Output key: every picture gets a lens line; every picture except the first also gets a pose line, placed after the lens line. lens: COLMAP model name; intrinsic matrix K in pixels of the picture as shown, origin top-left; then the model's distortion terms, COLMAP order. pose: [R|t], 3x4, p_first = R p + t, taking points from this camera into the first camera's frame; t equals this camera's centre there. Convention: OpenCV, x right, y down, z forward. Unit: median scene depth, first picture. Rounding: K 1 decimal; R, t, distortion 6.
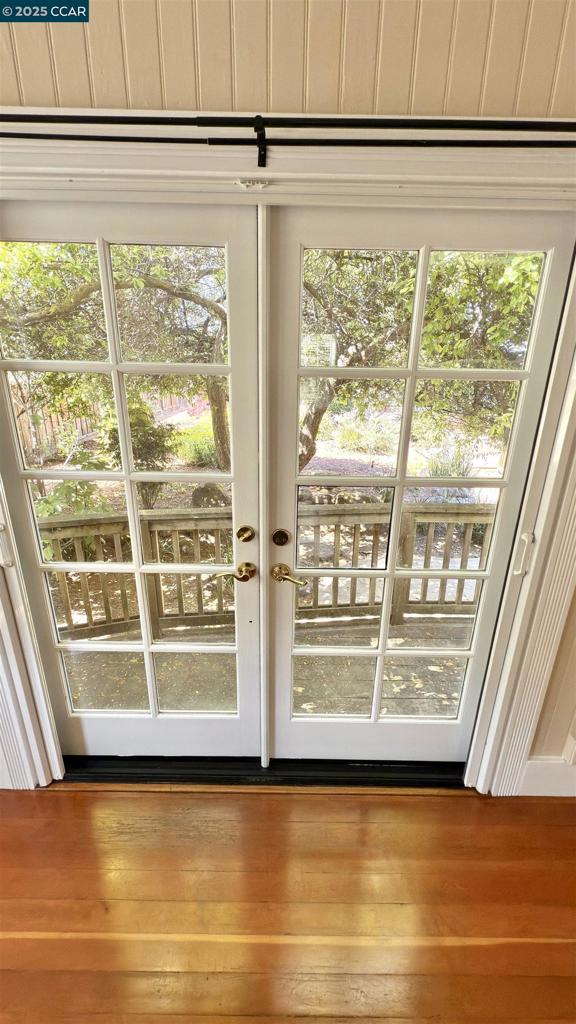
lens RADIAL K [[407.0, 0, 288.0], [0, 407.0, 512.0], [0, 0, 1]] dist [-0.001473, 0.000570]
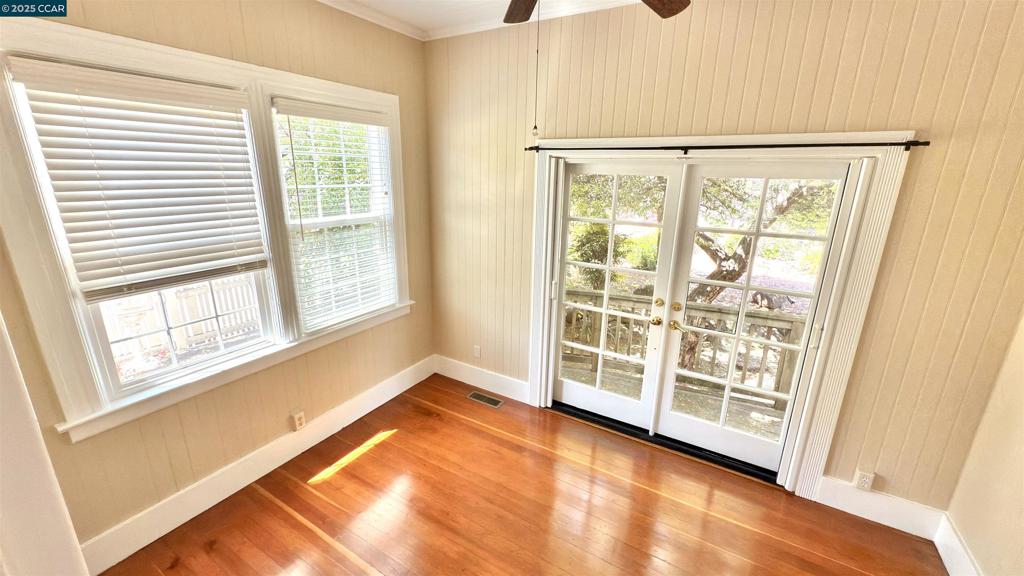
lens RADIAL K [[407.0, 0, 511.6], [0, 407.0, 289.7], [0, 0, 1]] dist [-0.001473, 0.000570]
pose [[0.857029, 0.142140, -0.495275, 0.223079], [-0.172310, 0.984921, -0.015502, 0.125703], [0.485603, 0.098627, 0.868598, -0.966650]]
